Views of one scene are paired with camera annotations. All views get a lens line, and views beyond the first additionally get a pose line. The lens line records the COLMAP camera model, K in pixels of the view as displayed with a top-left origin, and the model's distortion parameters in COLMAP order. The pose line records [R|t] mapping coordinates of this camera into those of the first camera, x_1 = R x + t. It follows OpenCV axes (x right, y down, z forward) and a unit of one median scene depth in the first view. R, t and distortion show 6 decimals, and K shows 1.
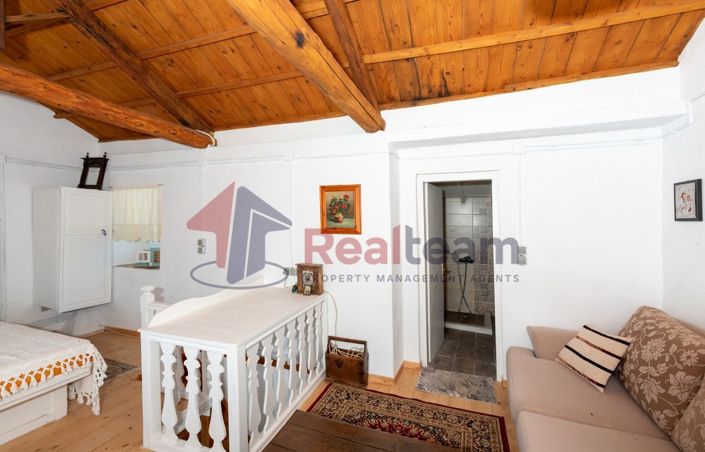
lens RADIAL K [[297.8, 0, 352.5], [0, 297.8, 226.0], [0, 0, 1]] dist [0.000498, 0.000156]
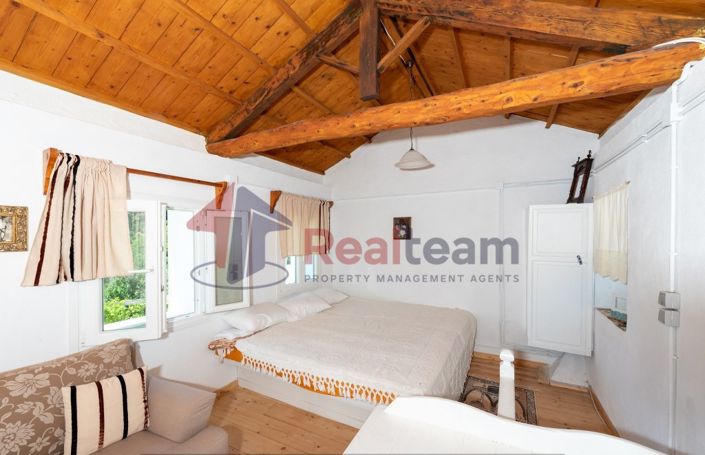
lens RADIAL K [[302.6, 0, 334.6], [0, 302.6, 244.4], [0, 0, 1]] dist [0.000207, 0.000021]
pose [[-0.143812, 0.017887, -0.989443, -0.000198], [-0.014992, 0.999683, 0.020251, -0.031854], [0.989491, 0.017746, -0.143498, 0.685649]]
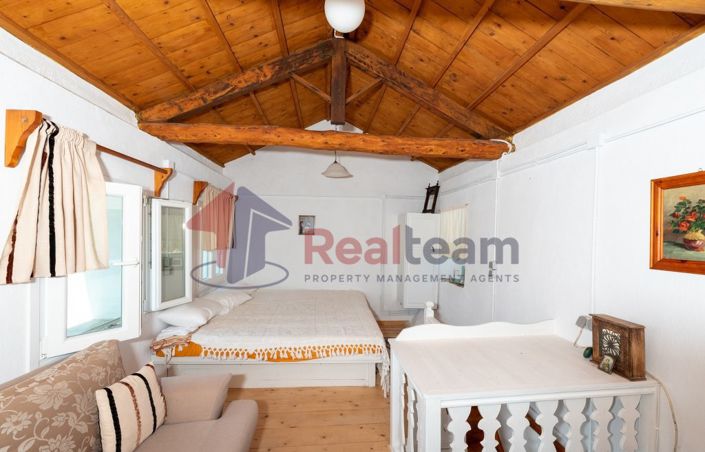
lens RADIAL K [[300.8, 0, 355.5], [0, 300.8, 248.8], [0, 0, 1]] dist [-0.001364, -0.000100]
pose [[0.431419, 0.041001, -0.901220, 0.149626], [-0.028663, 0.999085, 0.031732, -0.012355], [0.901696, 0.012141, 0.432199, 0.279651]]
